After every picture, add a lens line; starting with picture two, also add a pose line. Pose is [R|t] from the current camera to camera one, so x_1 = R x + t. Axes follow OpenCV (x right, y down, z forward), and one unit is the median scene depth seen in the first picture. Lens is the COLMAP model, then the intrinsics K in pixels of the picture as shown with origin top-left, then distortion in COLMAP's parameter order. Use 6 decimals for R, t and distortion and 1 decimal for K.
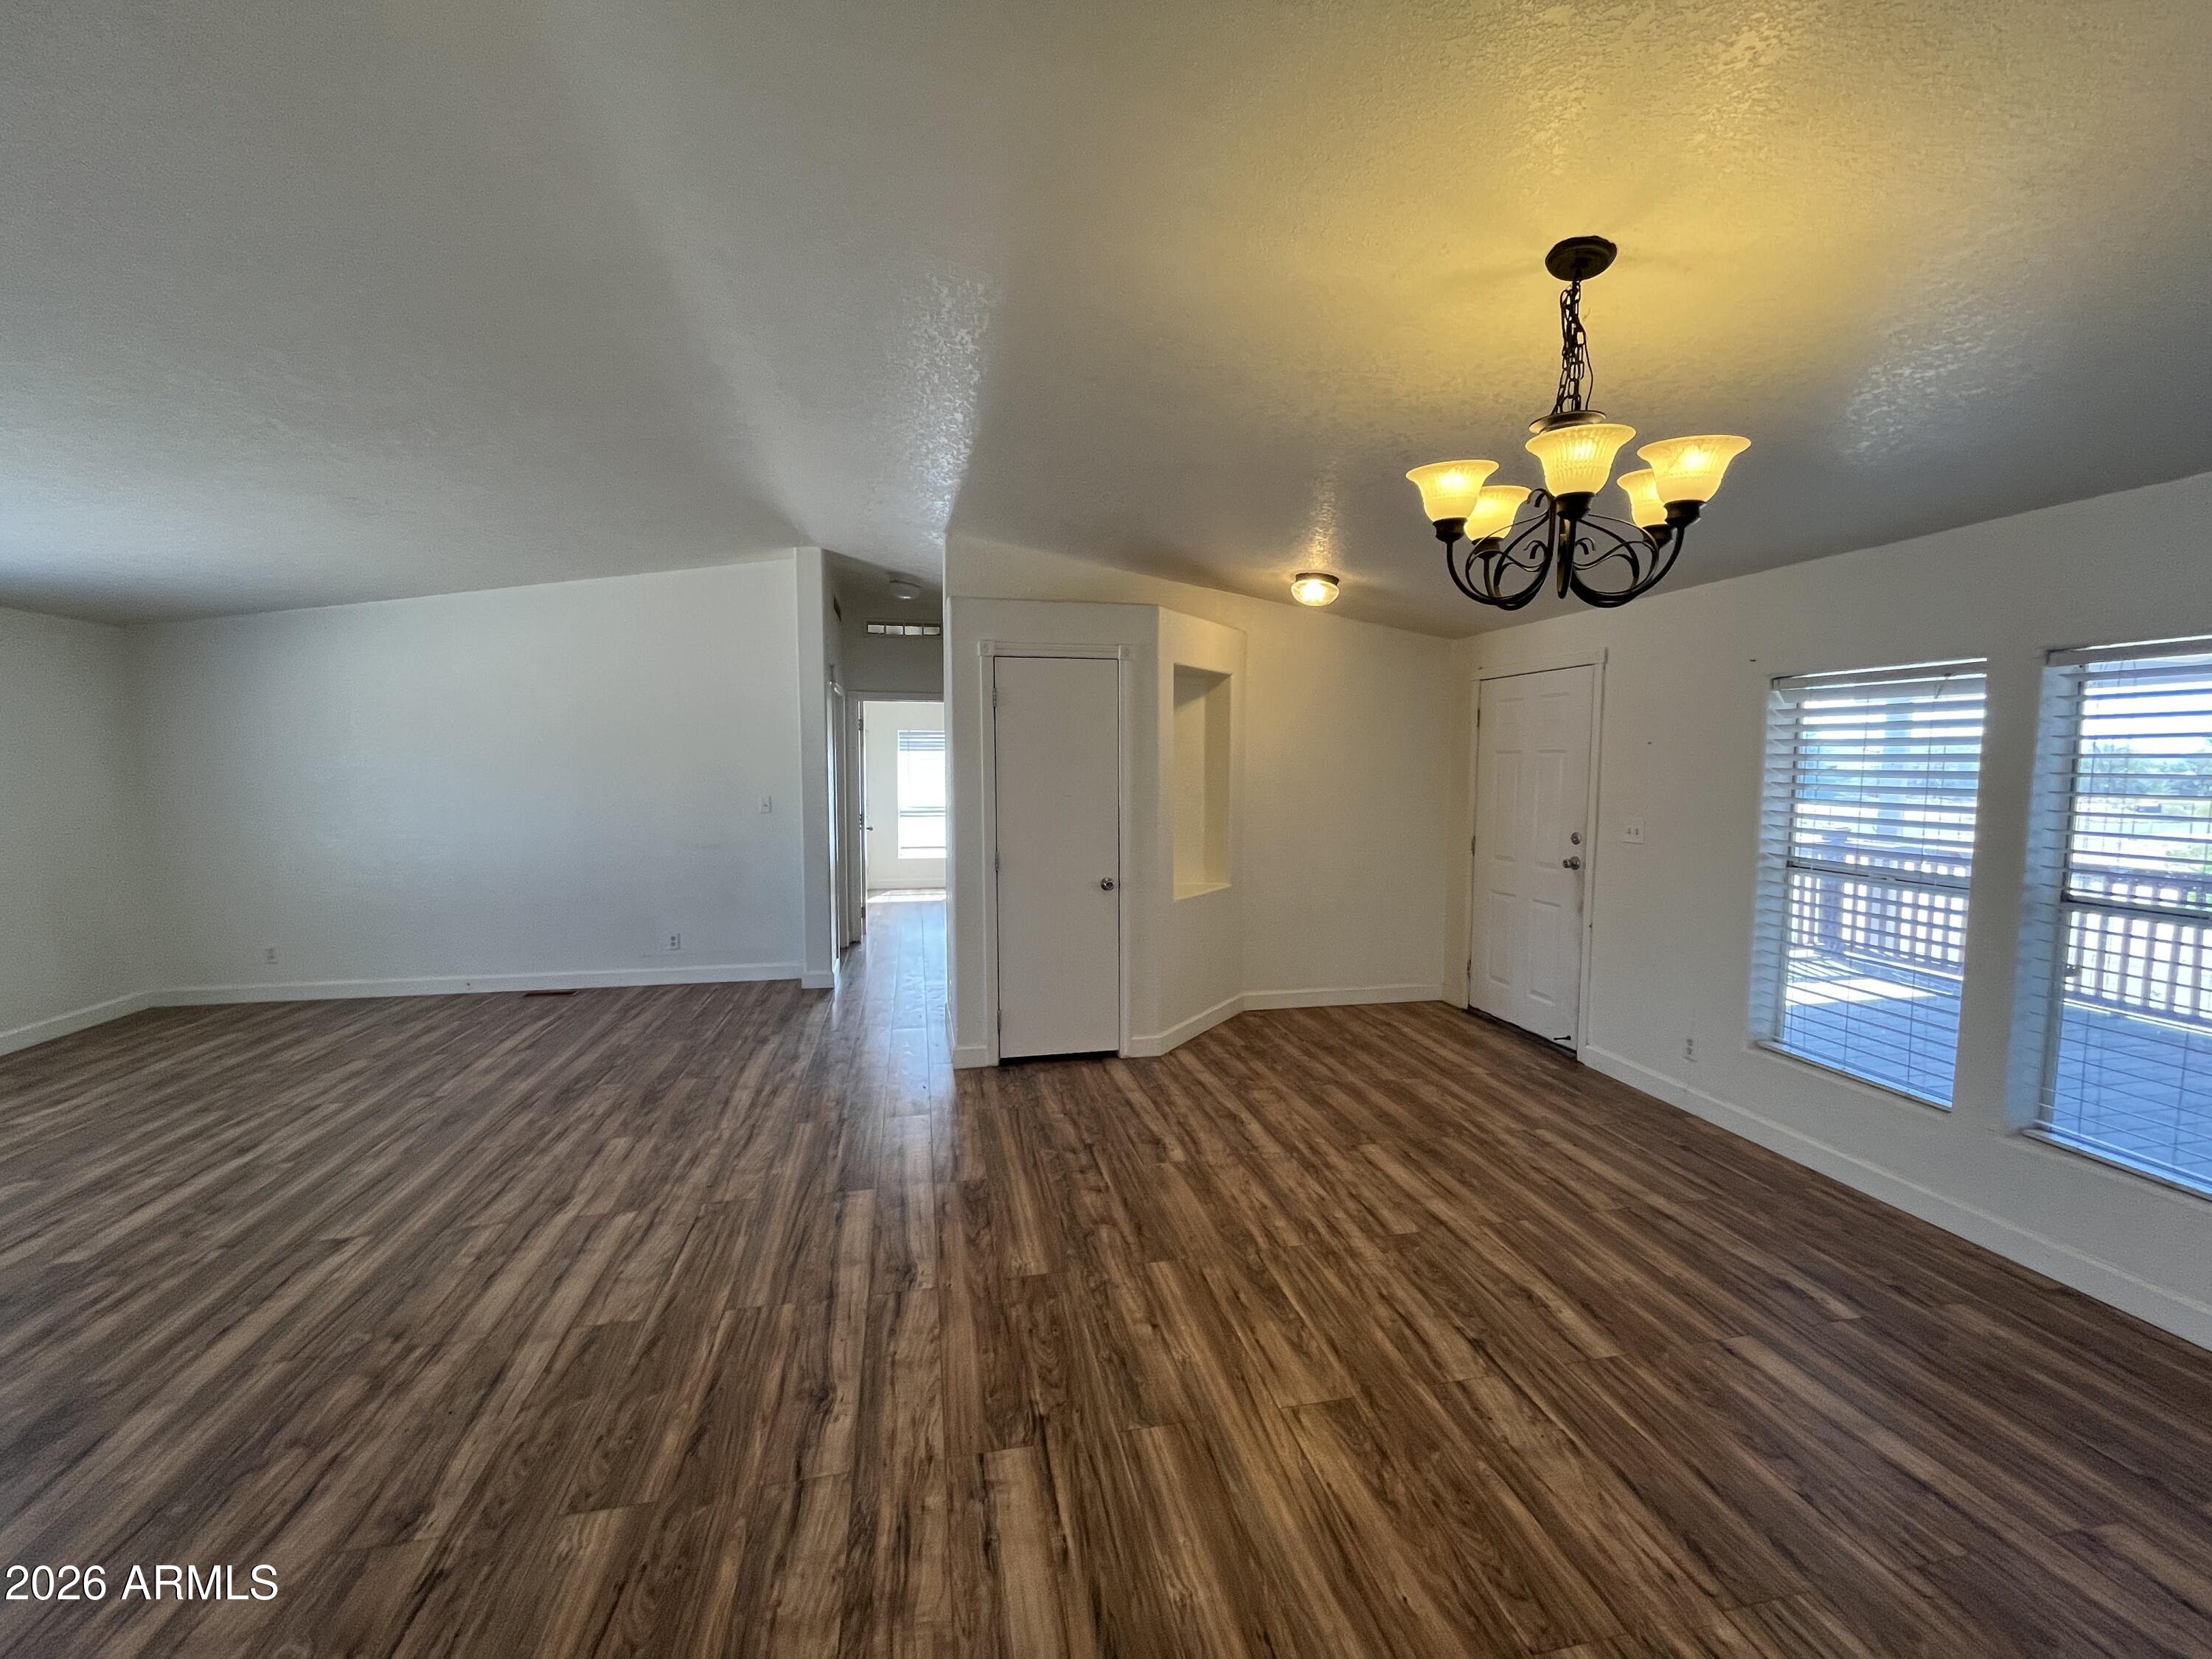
lens RADIAL K [[887.8, 0, 1100.9], [0, 887.8, 827.4], [0, 0, 1]] dist [0.002091, -0.001543]
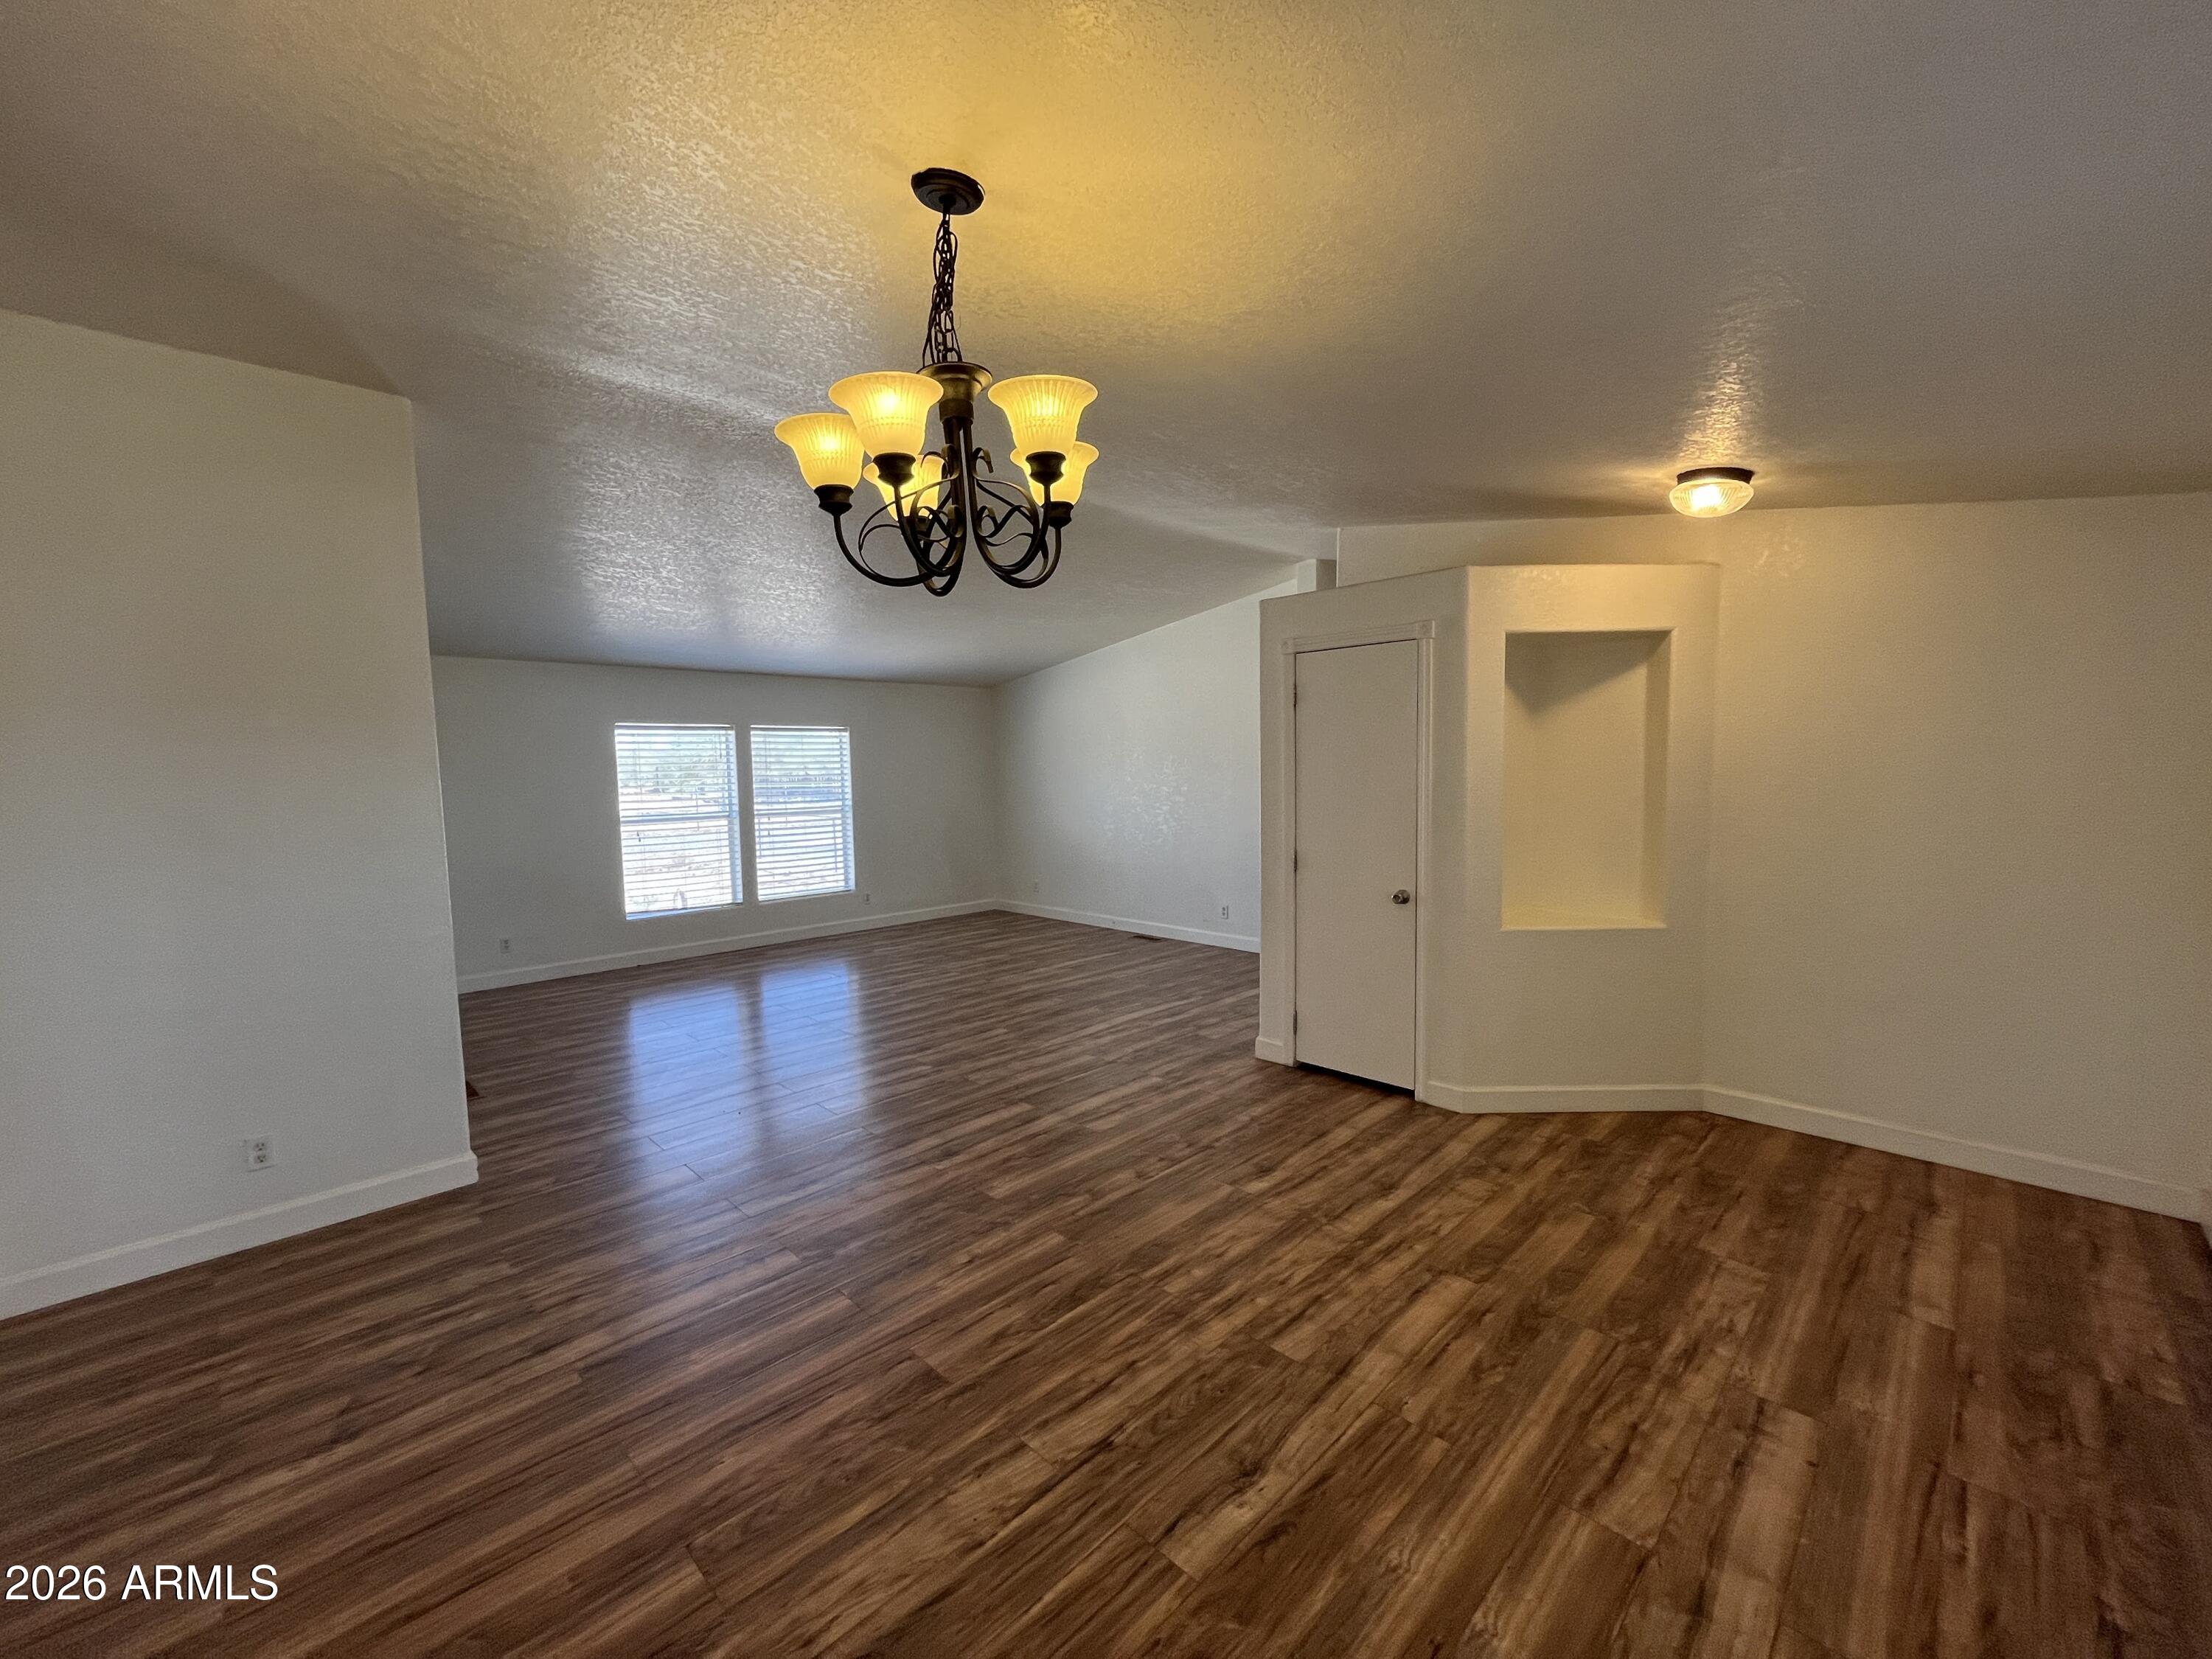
lens RADIAL K [[887.8, 0, 1108.7], [0, 887.8, 829.7], [0, 0, 1]] dist [0.002091, -0.001543]
pose [[0.551442, 0.049081, -0.832768, 0.737633], [-0.044026, 0.998589, 0.029701, -0.020785], [0.833050, 0.020285, 0.552825, 0.349856]]
